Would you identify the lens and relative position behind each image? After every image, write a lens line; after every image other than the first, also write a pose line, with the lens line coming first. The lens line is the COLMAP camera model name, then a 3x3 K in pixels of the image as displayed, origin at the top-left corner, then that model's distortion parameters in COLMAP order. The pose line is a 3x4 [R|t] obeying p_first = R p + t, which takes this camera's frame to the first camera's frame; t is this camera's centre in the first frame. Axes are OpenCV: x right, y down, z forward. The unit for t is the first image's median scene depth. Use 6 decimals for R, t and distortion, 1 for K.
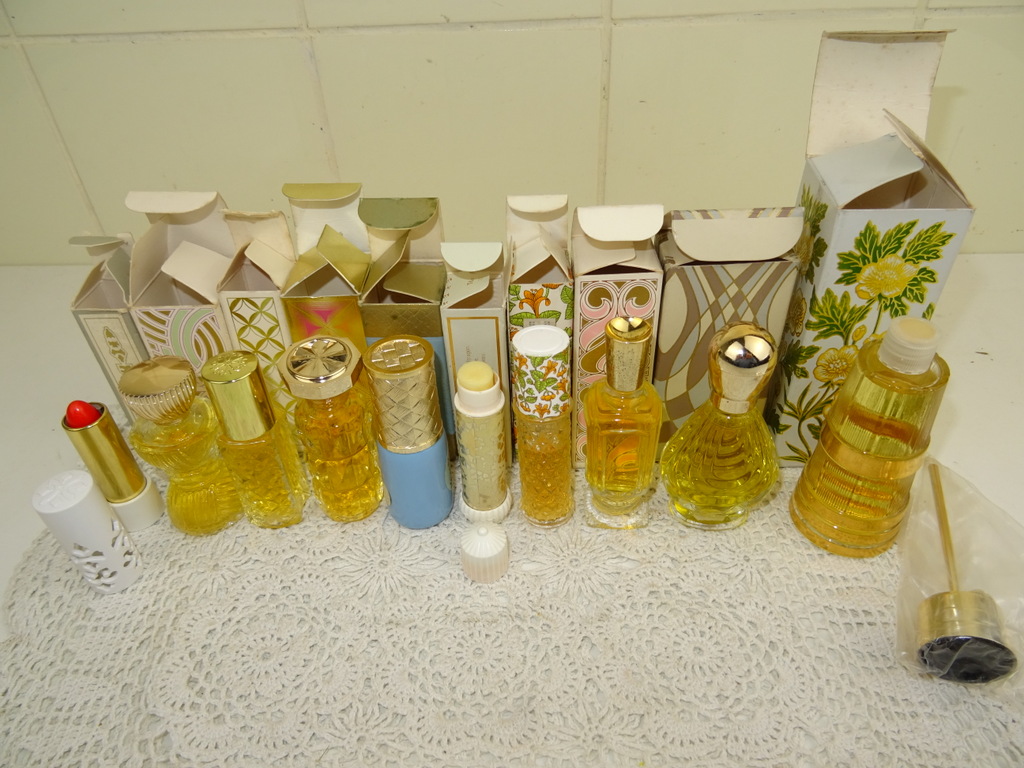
lens RADIAL K [[764.7, 0, 520.7], [0, 764.7, 375.6], [0, 0, 1]] dist [-0.009998, -0.008264]
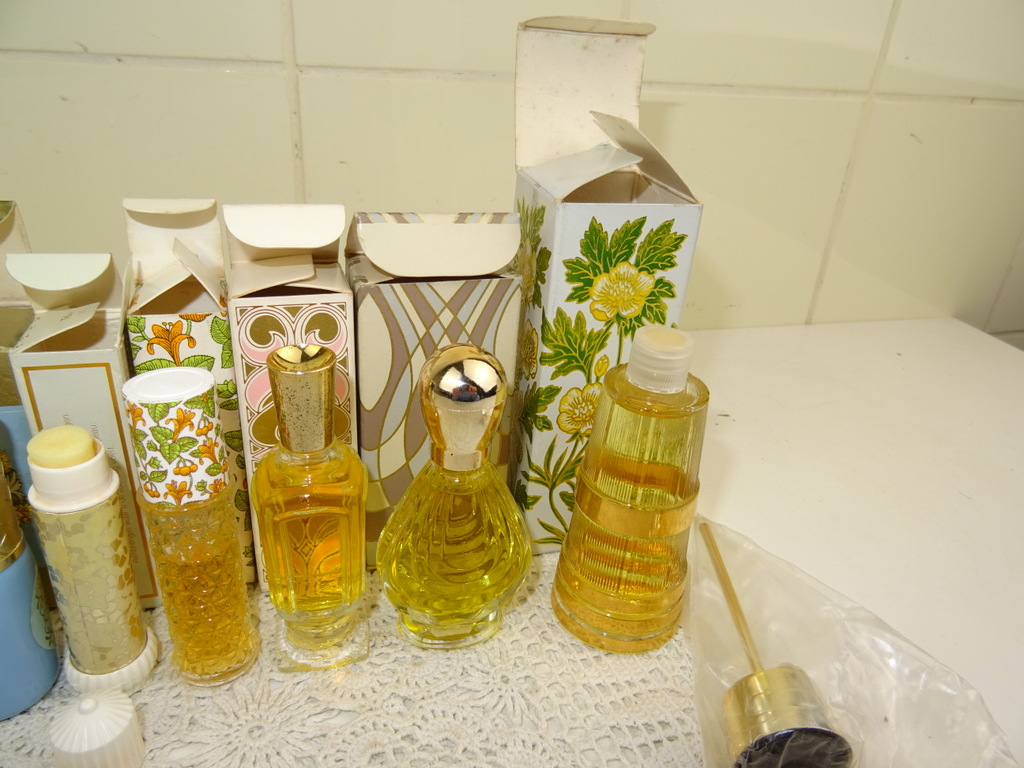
lens RADIAL K [[734.1, 0, 522.9], [0, 734.1, 366.4], [0, 0, 1]] dist [0.014289, -0.021451]
pose [[0.948923, -0.047731, 0.311877, 0.112906], [0.117464, 0.970875, -0.208813, 0.103695], [-0.292827, 0.234782, 0.926893, 0.284459]]
